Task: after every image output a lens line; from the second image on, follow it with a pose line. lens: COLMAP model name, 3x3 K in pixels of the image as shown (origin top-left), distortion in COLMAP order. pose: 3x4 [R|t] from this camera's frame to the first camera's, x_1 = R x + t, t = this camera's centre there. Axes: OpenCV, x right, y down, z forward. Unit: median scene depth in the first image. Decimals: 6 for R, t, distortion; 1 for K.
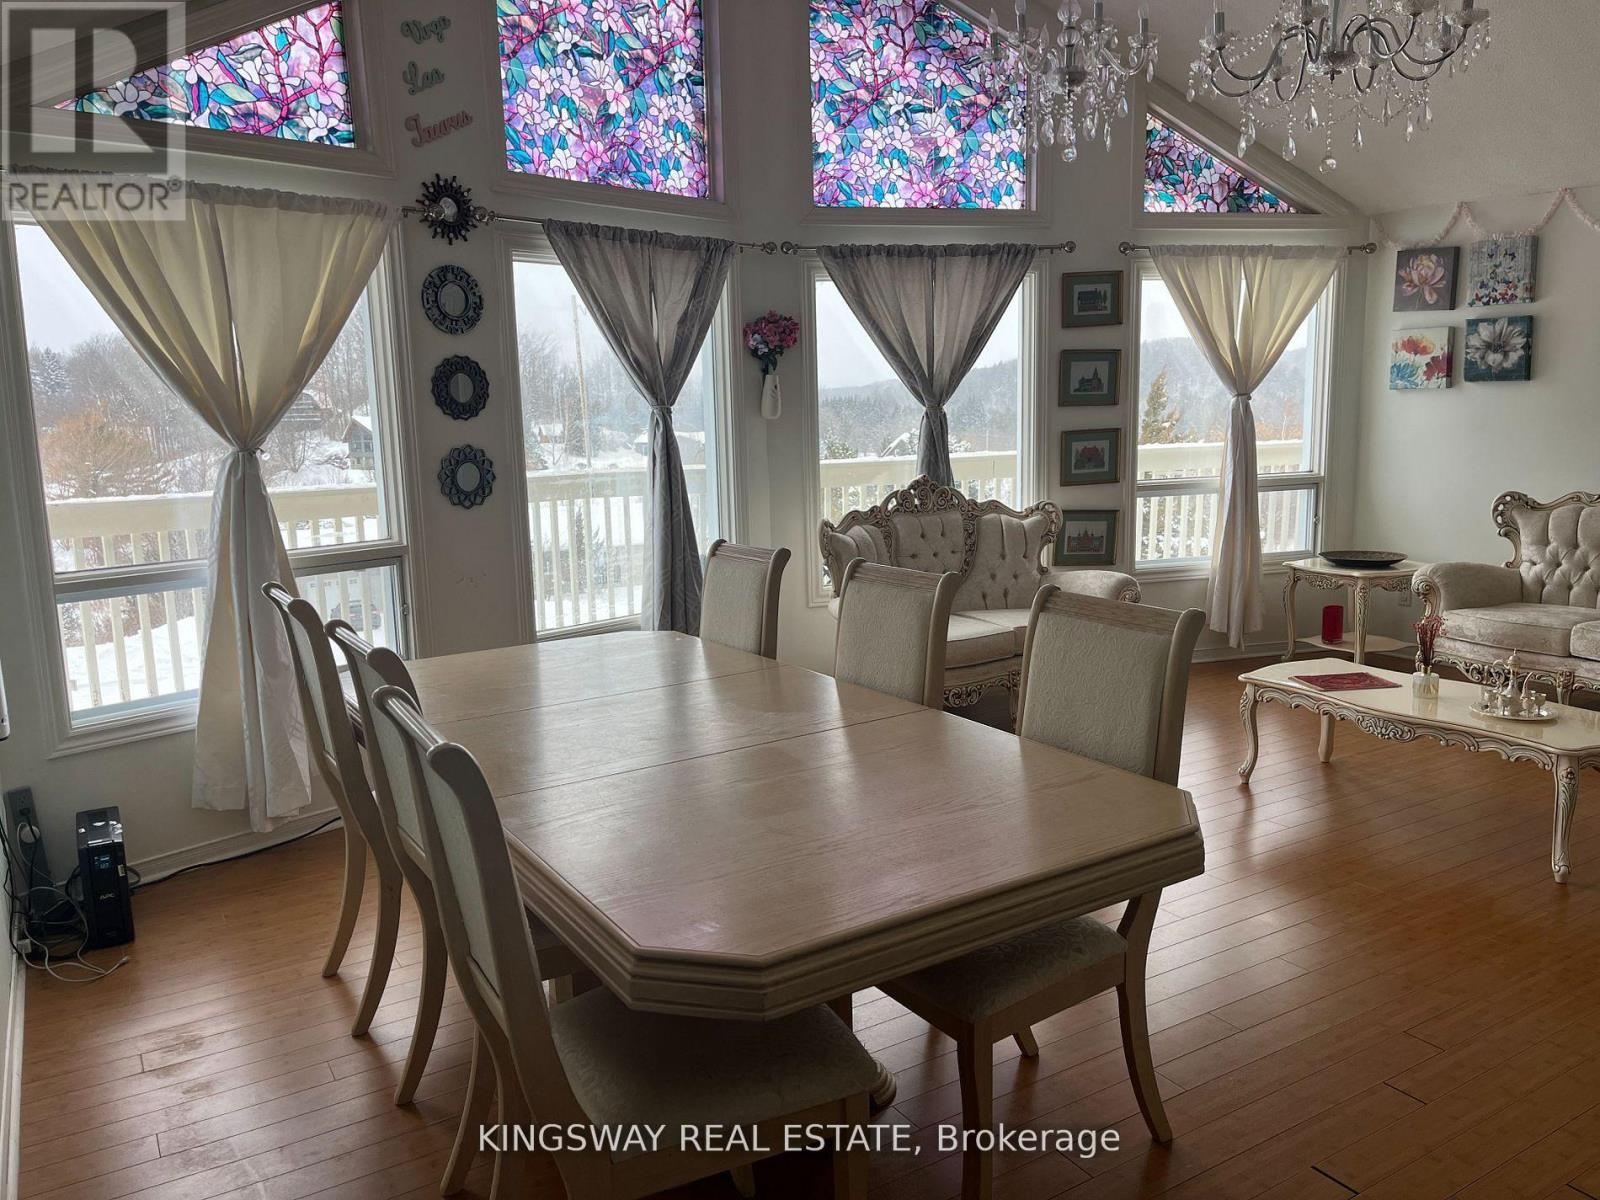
lens RADIAL K [[1200.4, 0, 805.9], [0, 1200.4, 595.3], [0, 0, 1]] dist [0.081420, -0.103013]
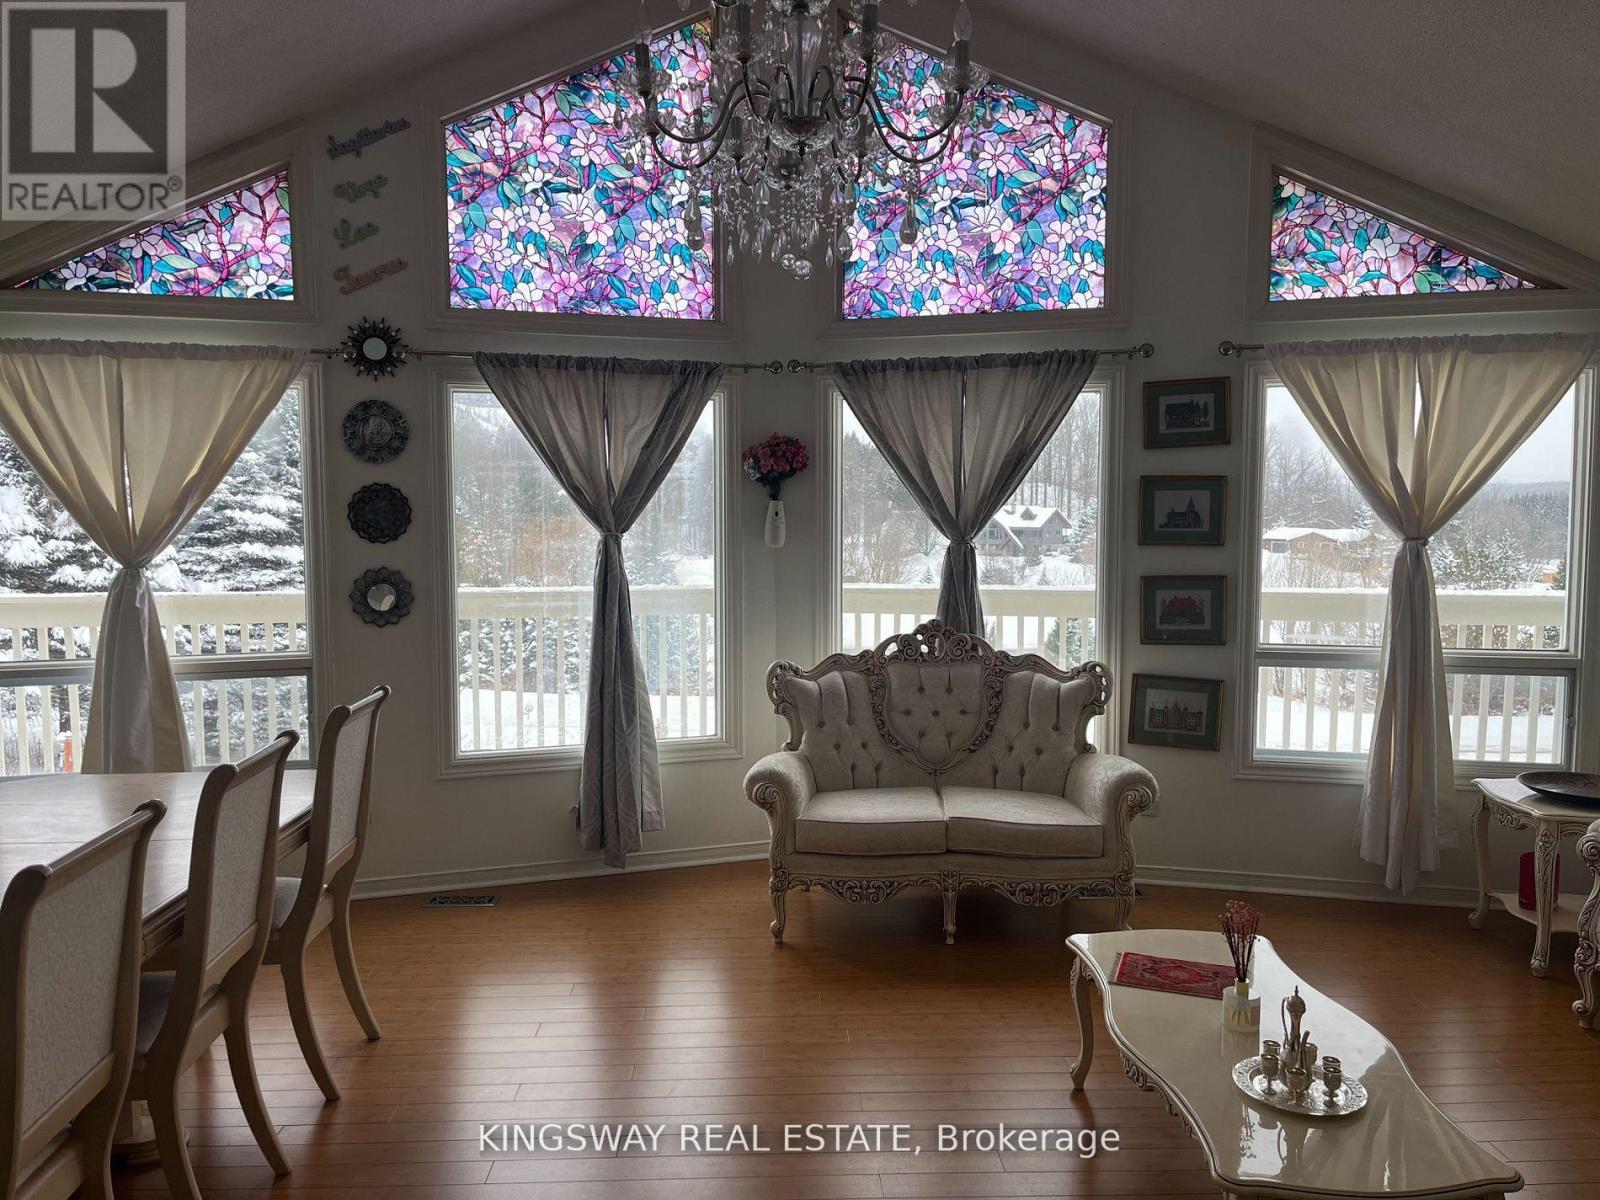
lens RADIAL K [[1226.6, 0, 799.3], [0, 1226.6, 596.2], [0, 0, 1]] dist [0.081122, -0.096392]
pose [[0.868036, 0.059486, -0.492925, 0.440403], [-0.097197, 0.993947, -0.051215, -0.061978], [0.486895, 0.092367, 0.868563, 0.192586]]
